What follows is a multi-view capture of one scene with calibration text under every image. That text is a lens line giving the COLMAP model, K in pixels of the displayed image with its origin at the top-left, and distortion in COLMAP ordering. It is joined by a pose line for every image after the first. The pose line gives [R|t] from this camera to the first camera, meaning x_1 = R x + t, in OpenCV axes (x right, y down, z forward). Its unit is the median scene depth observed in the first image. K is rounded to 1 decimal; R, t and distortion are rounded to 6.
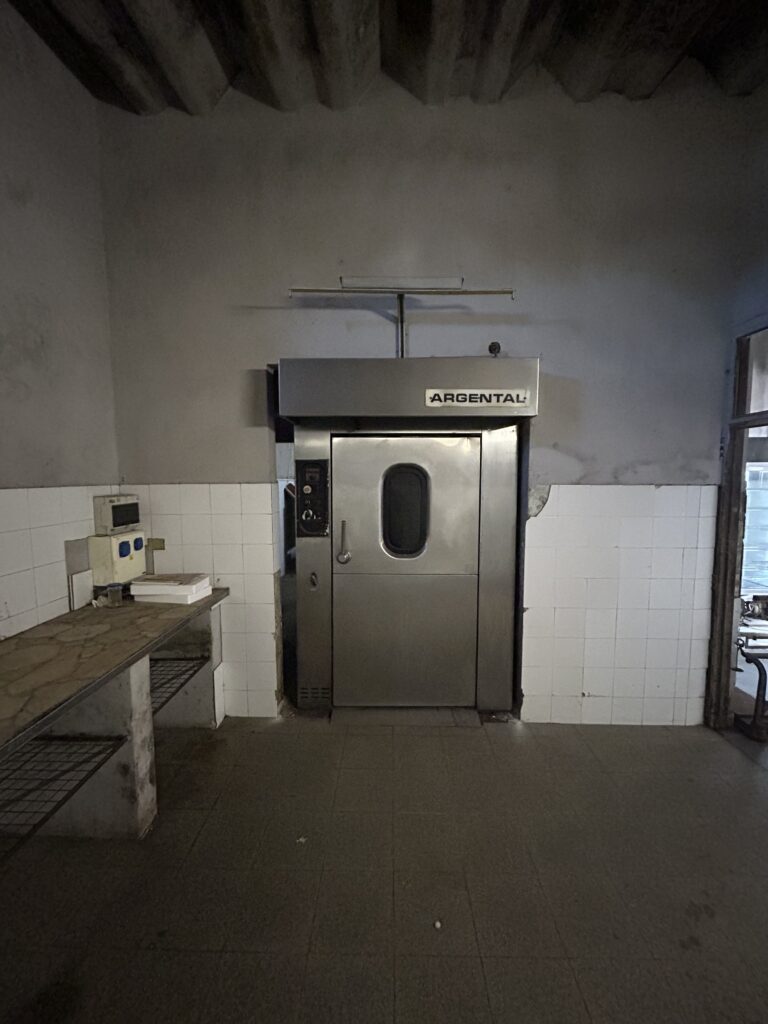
lens RADIAL K [[416.1, 0, 383.3], [0, 416.1, 510.1], [0, 0, 1]] dist [-0.002613, 0.001364]
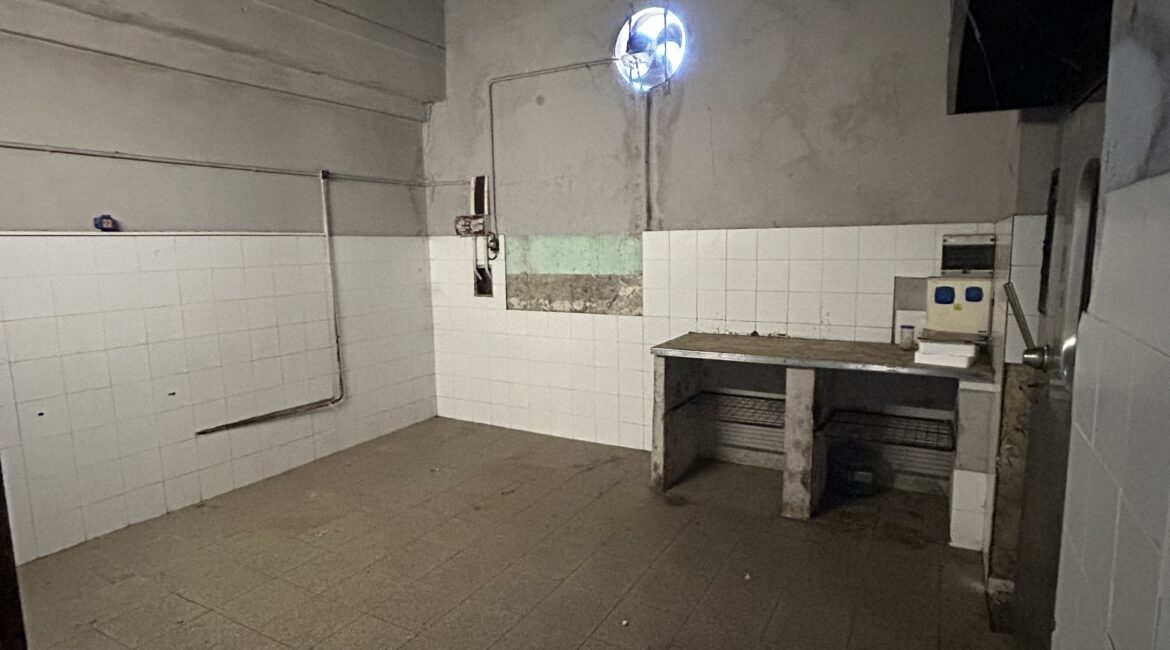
lens RADIAL K [[633.5, 0, 584.4], [0, 633.5, 325.5], [0, 0, 1]] dist [0.003985, -0.001046]
pose [[-0.474876, 0.129801, -0.870428, 0.924608], [-0.053191, 0.983022, 0.175611, -0.039588], [0.878444, 0.129692, -0.459909, 0.939512]]
